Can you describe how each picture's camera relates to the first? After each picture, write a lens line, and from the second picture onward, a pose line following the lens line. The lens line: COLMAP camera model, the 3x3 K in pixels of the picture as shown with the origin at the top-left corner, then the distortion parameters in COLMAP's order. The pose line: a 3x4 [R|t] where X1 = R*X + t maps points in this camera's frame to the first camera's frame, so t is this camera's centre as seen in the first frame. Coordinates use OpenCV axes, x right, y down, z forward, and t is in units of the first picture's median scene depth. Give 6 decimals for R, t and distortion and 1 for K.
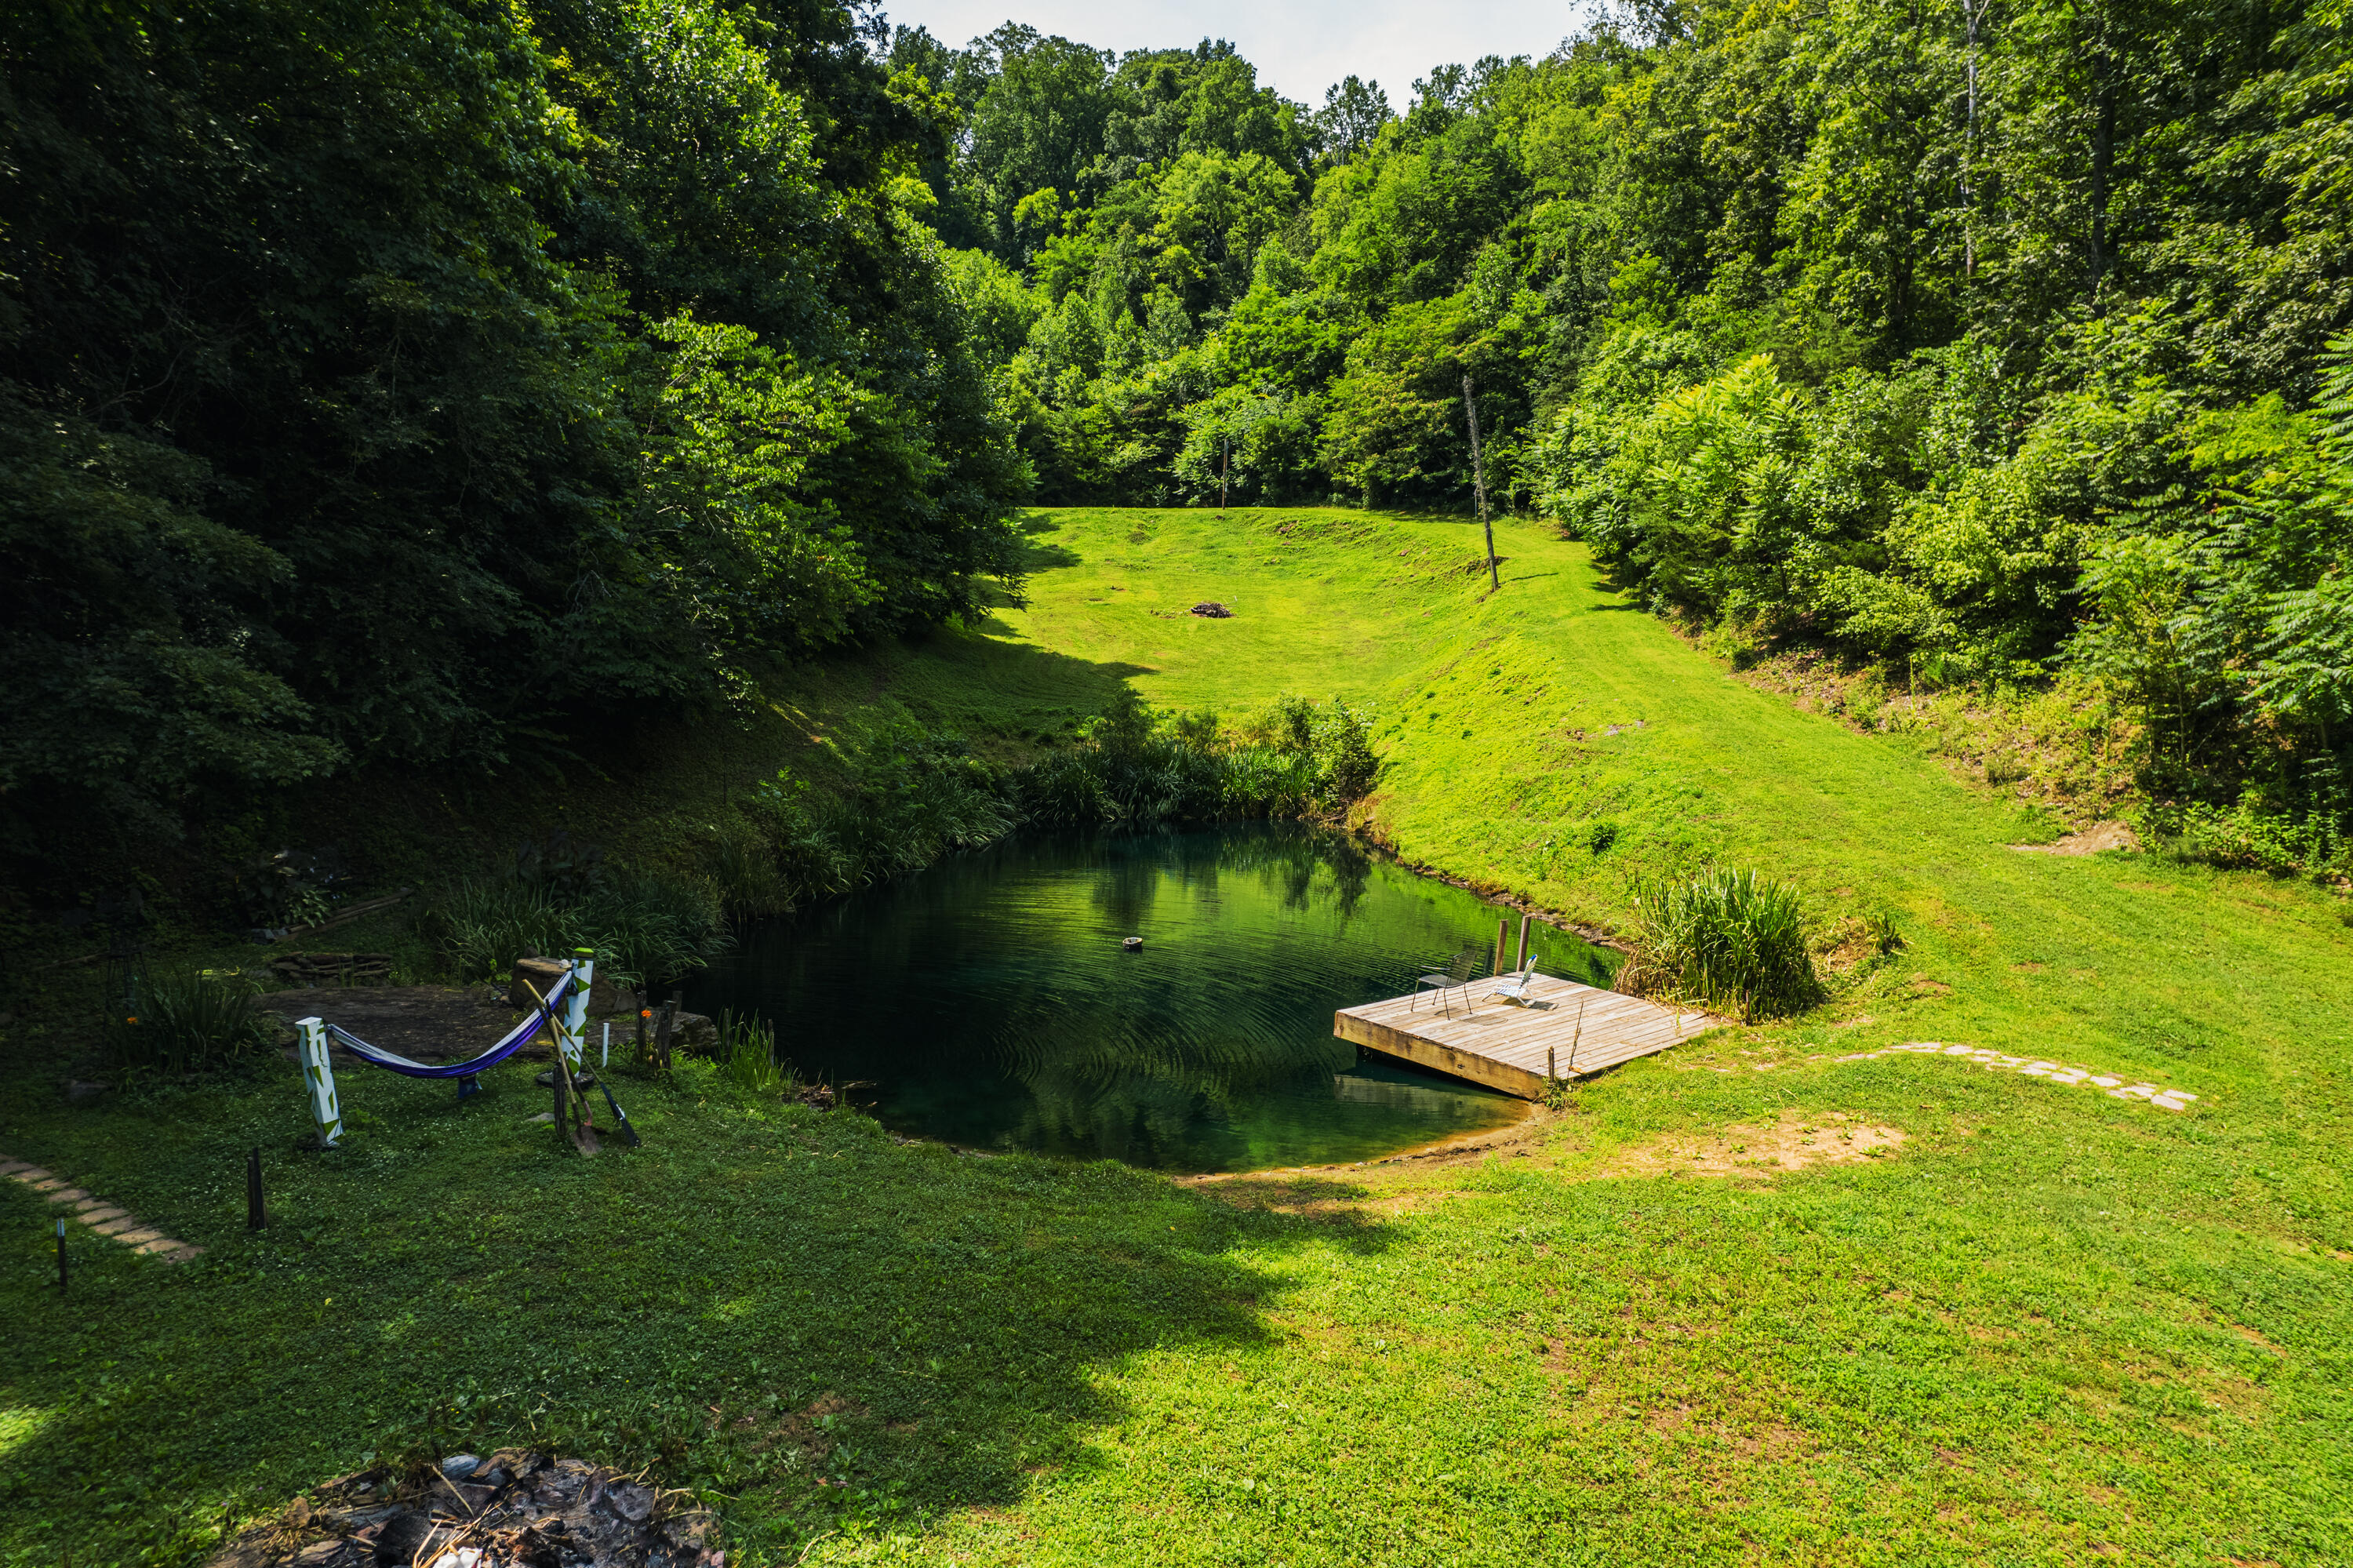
lens RADIAL K [[1509.4, 0, 1183.7], [0, 1509.4, 788.8], [0, 0, 1]] dist [-0.077463, 0.066014]
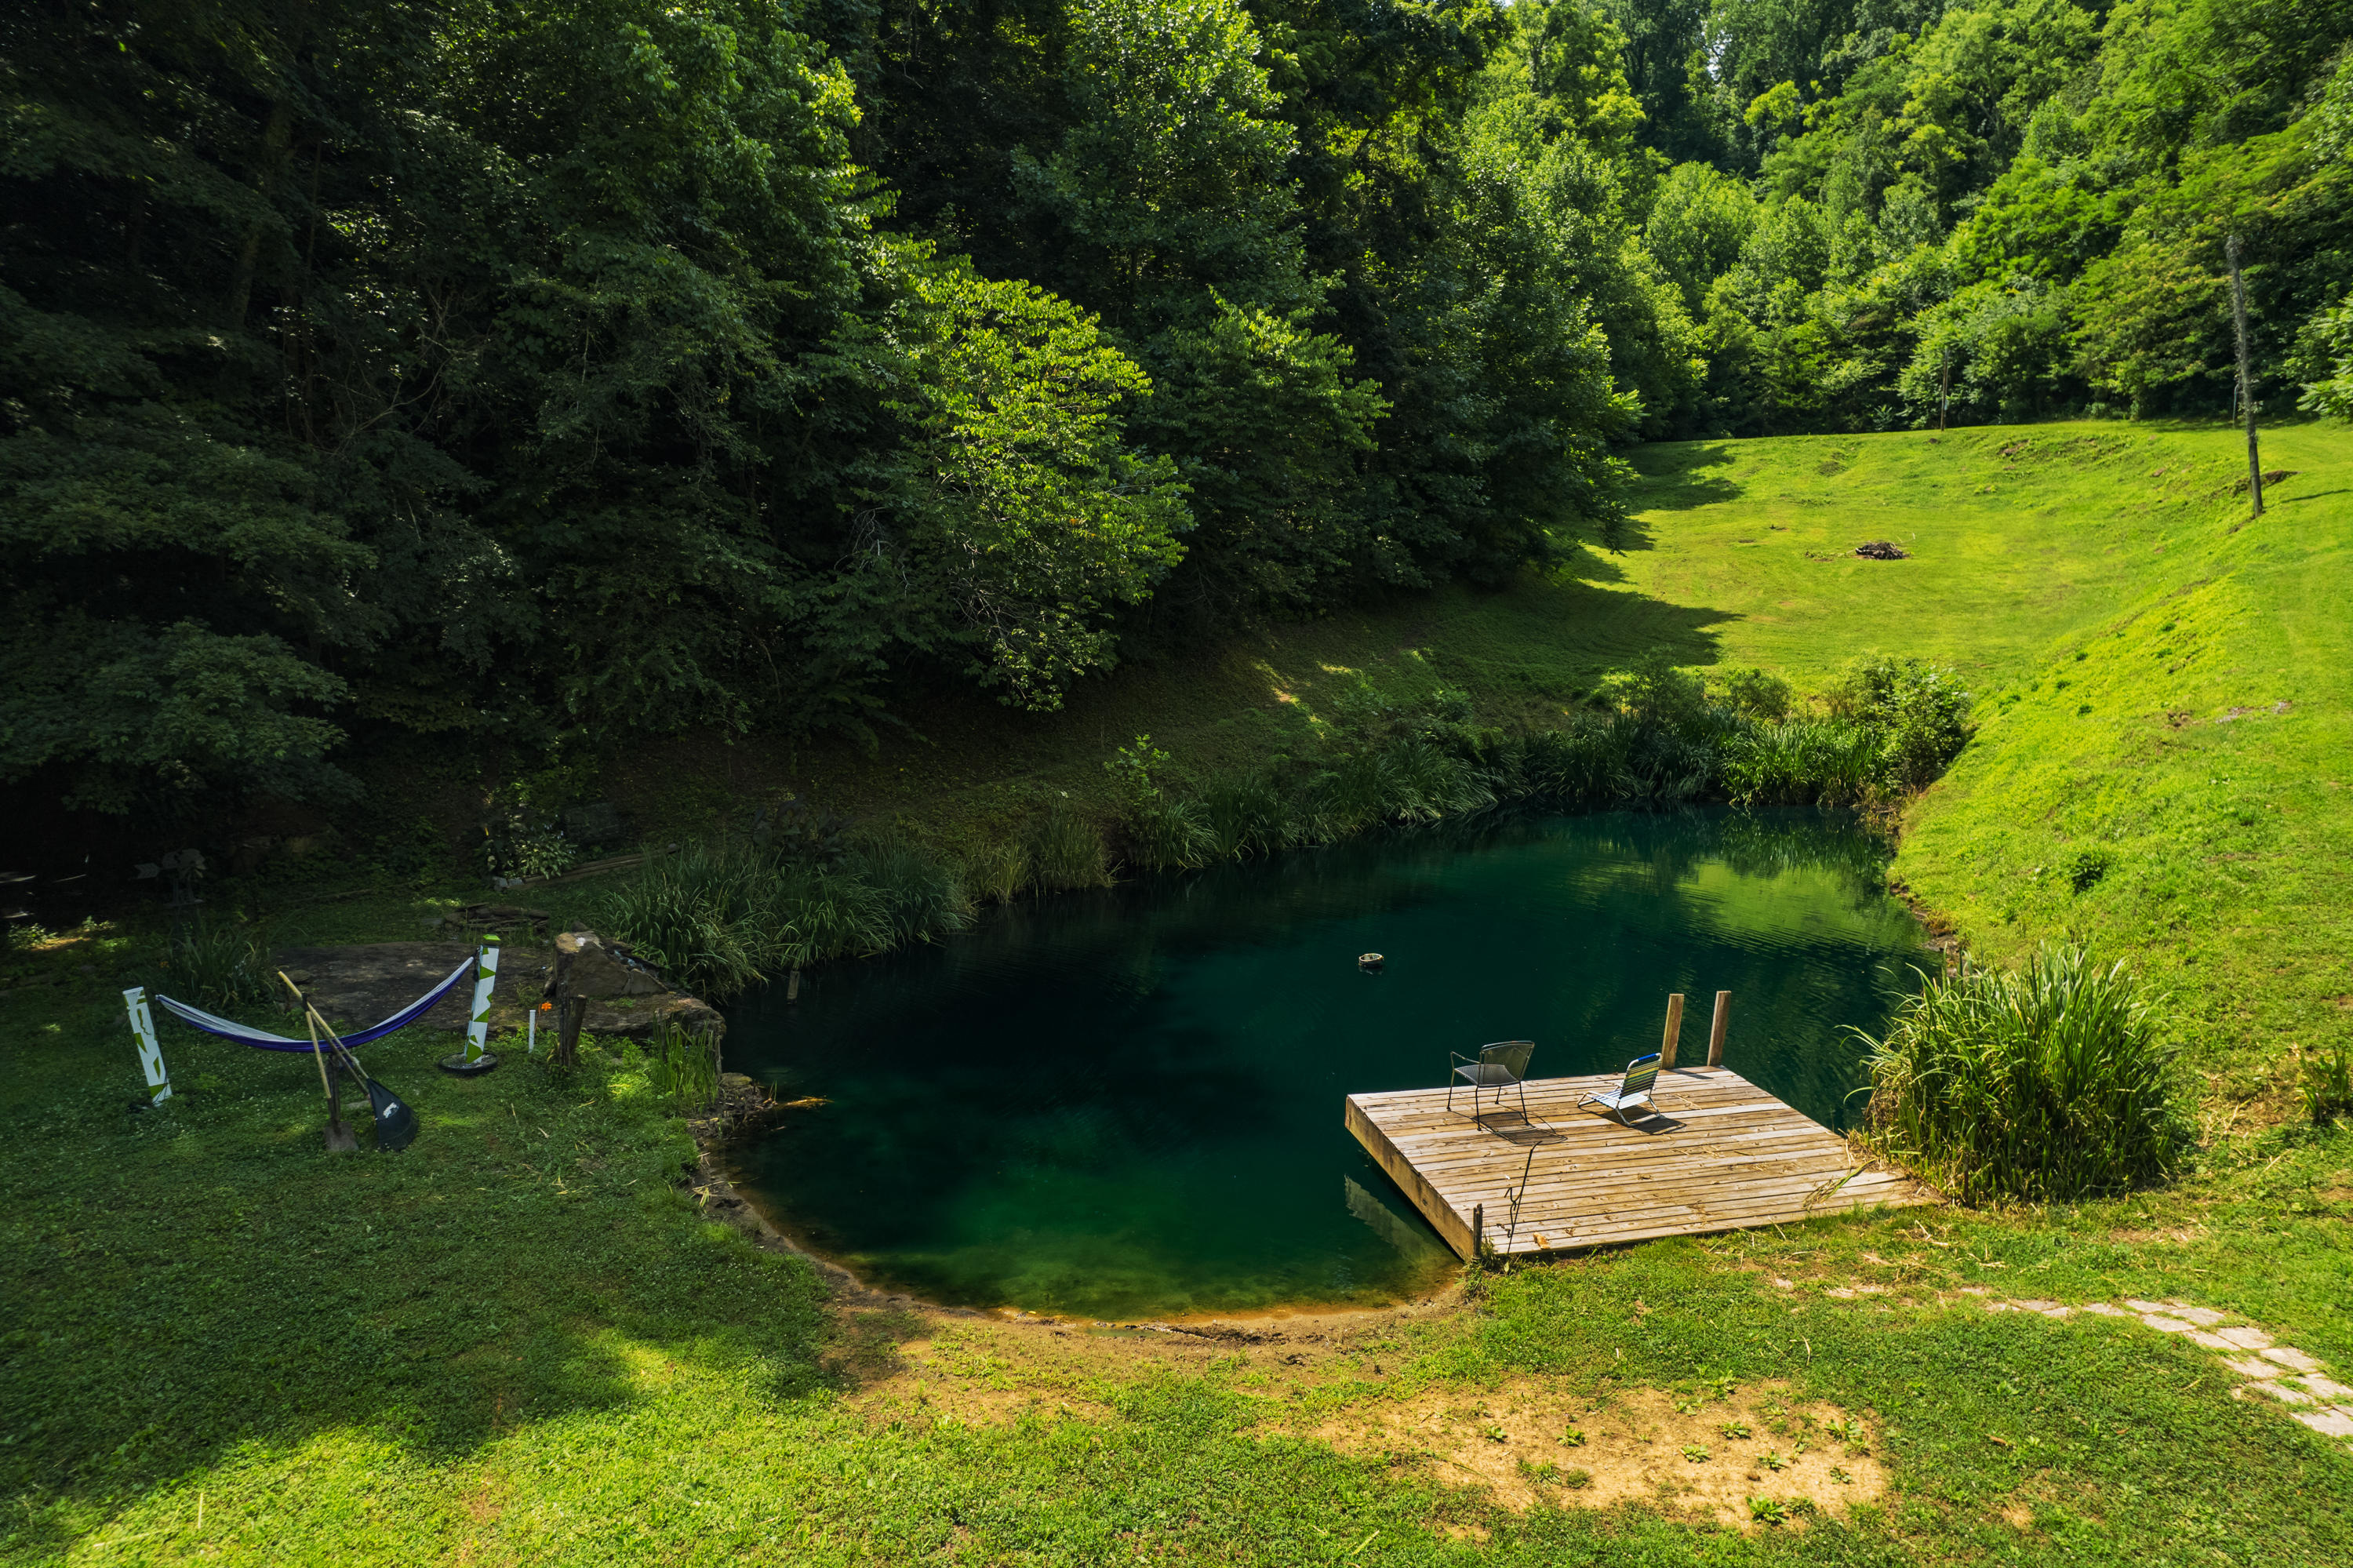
lens RADIAL K [[1509.4, 0, 1183.2], [0, 1509.4, 784.5], [0, 0, 1]] dist [-0.077463, 0.066014]
pose [[0.874828, 0.047547, -0.482095, 0.061330], [-0.030914, 0.998623, 0.042392, -0.006530], [0.483446, -0.022183, 0.875093, 0.044911]]
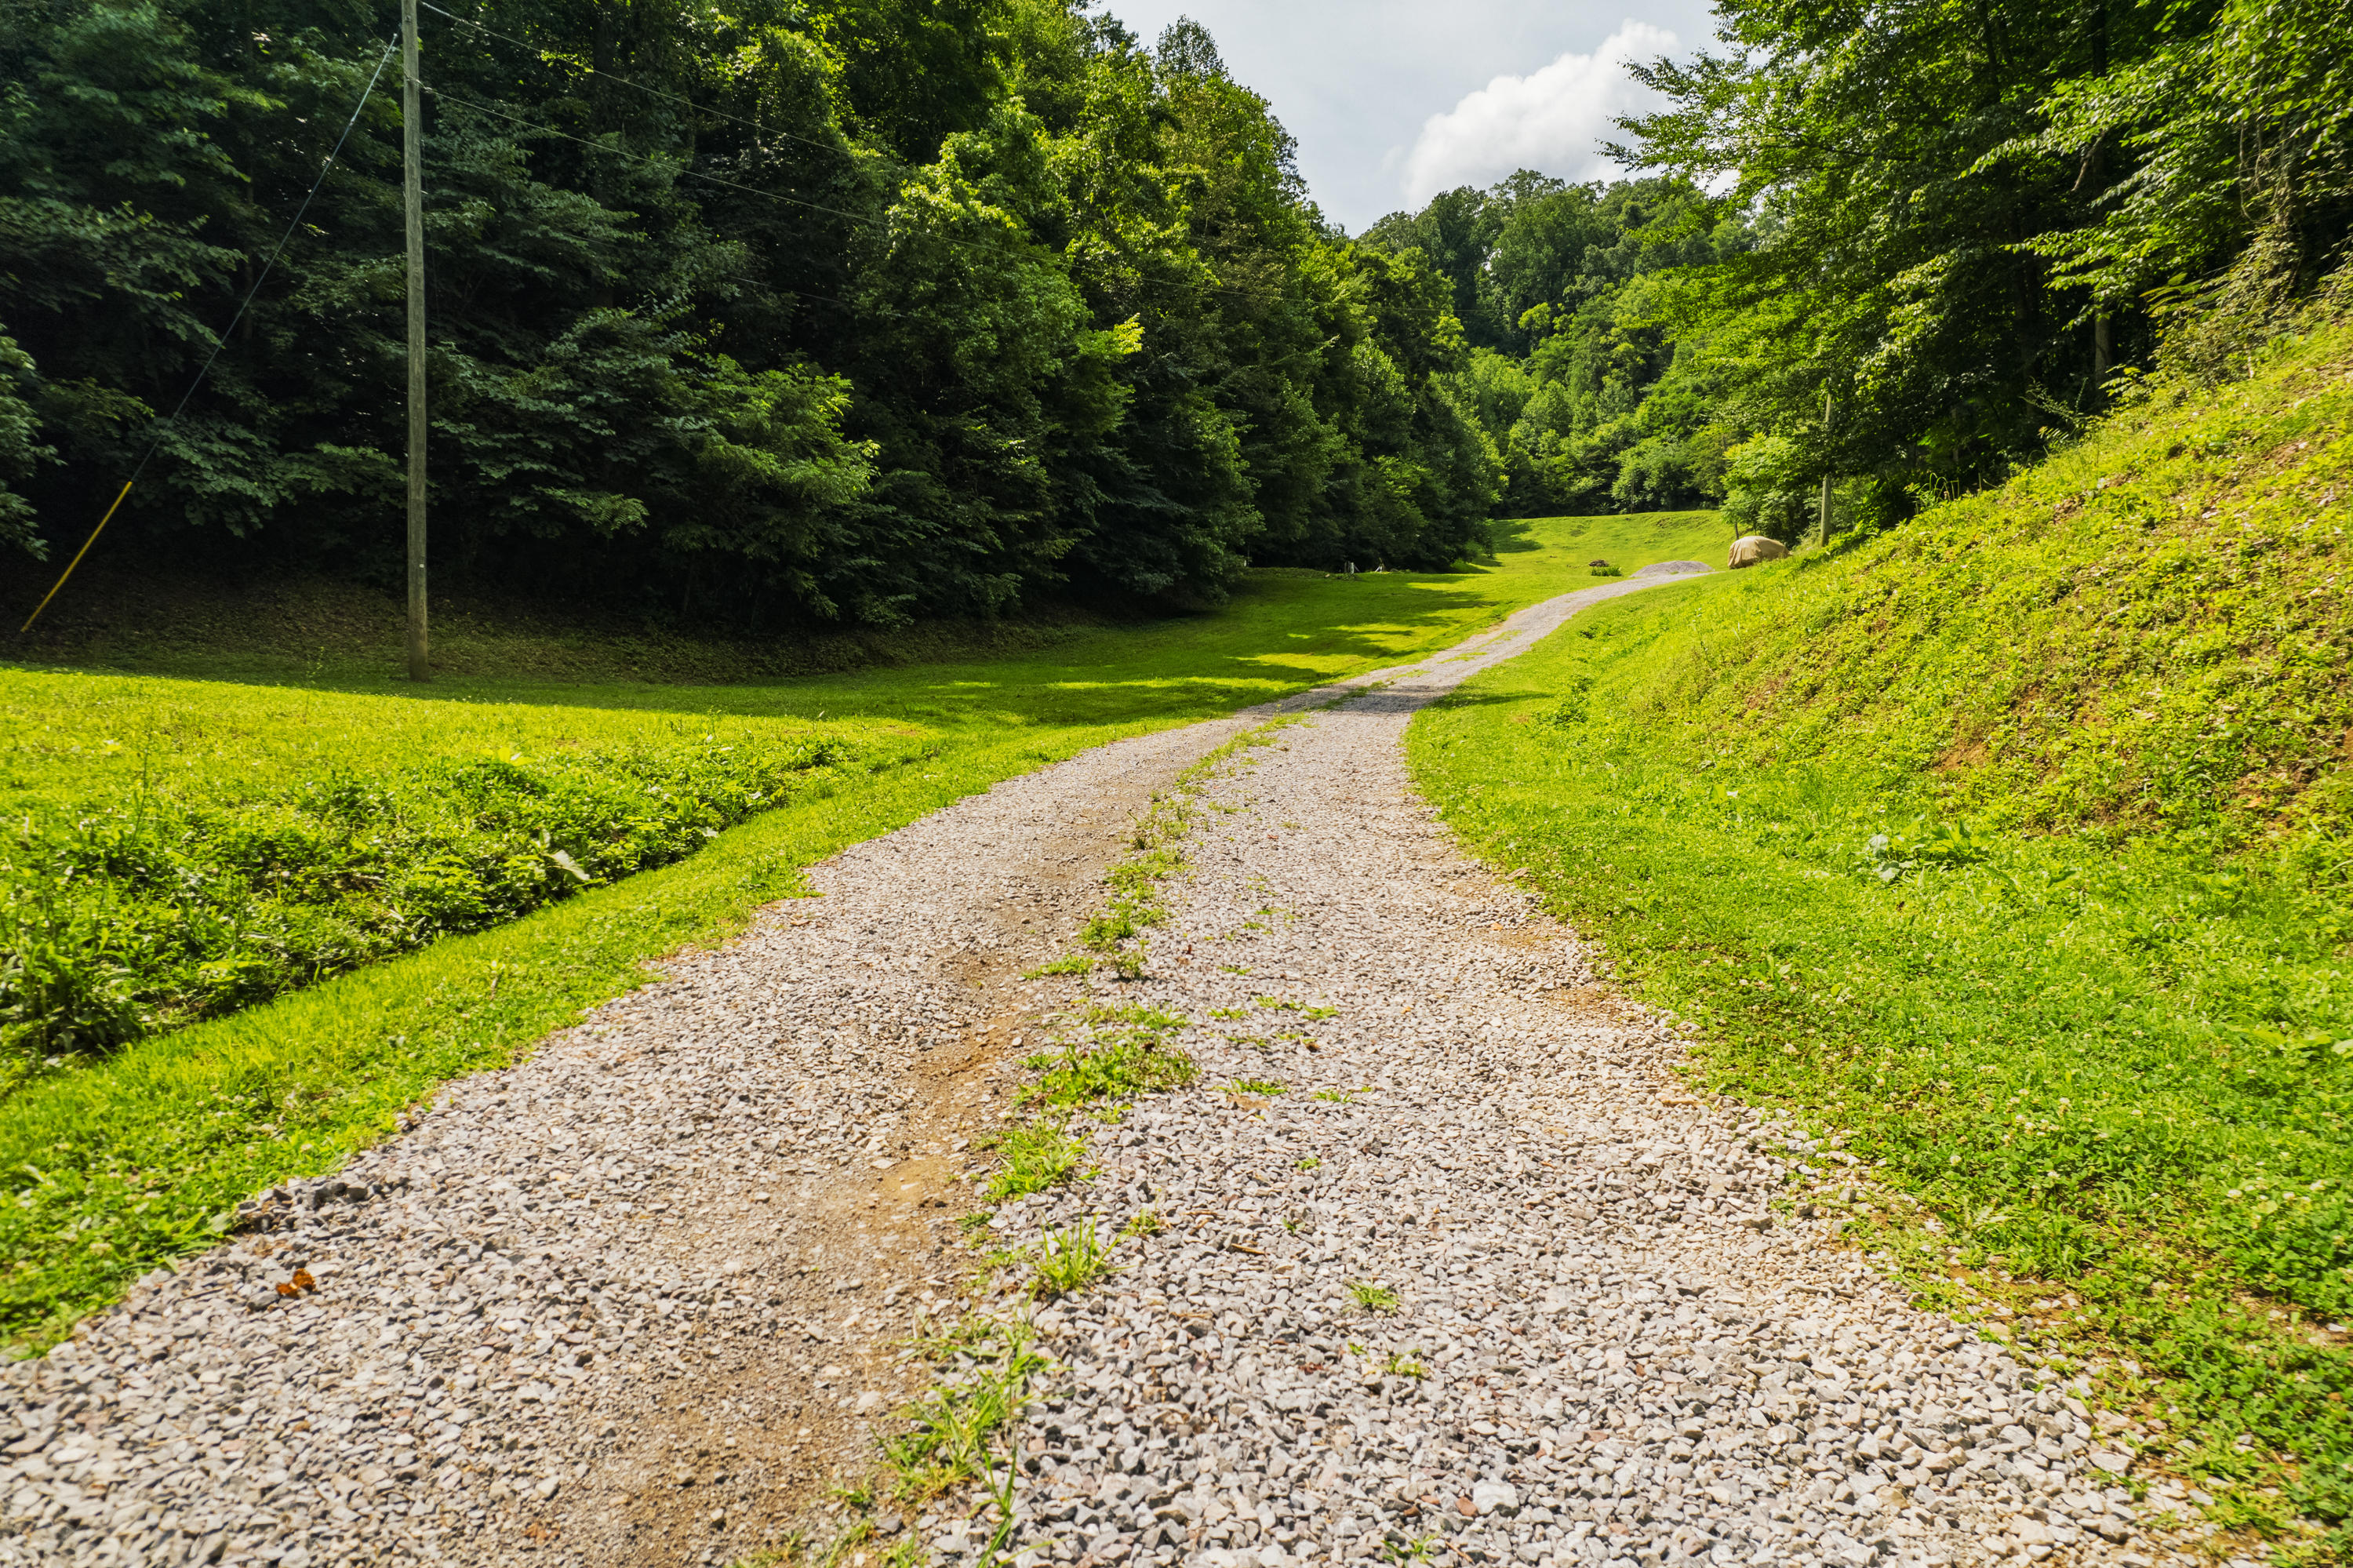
lens RADIAL K [[1509.4, 0, 1176.2], [0, 1509.4, 802.1], [0, 0, 1]] dist [-0.077463, 0.066014]
pose [[0.936051, 0.012087, -0.351657, 0.132655], [-0.018905, 0.999694, -0.015960, 0.159157], [0.351356, 0.021588, 0.935993, -0.678019]]
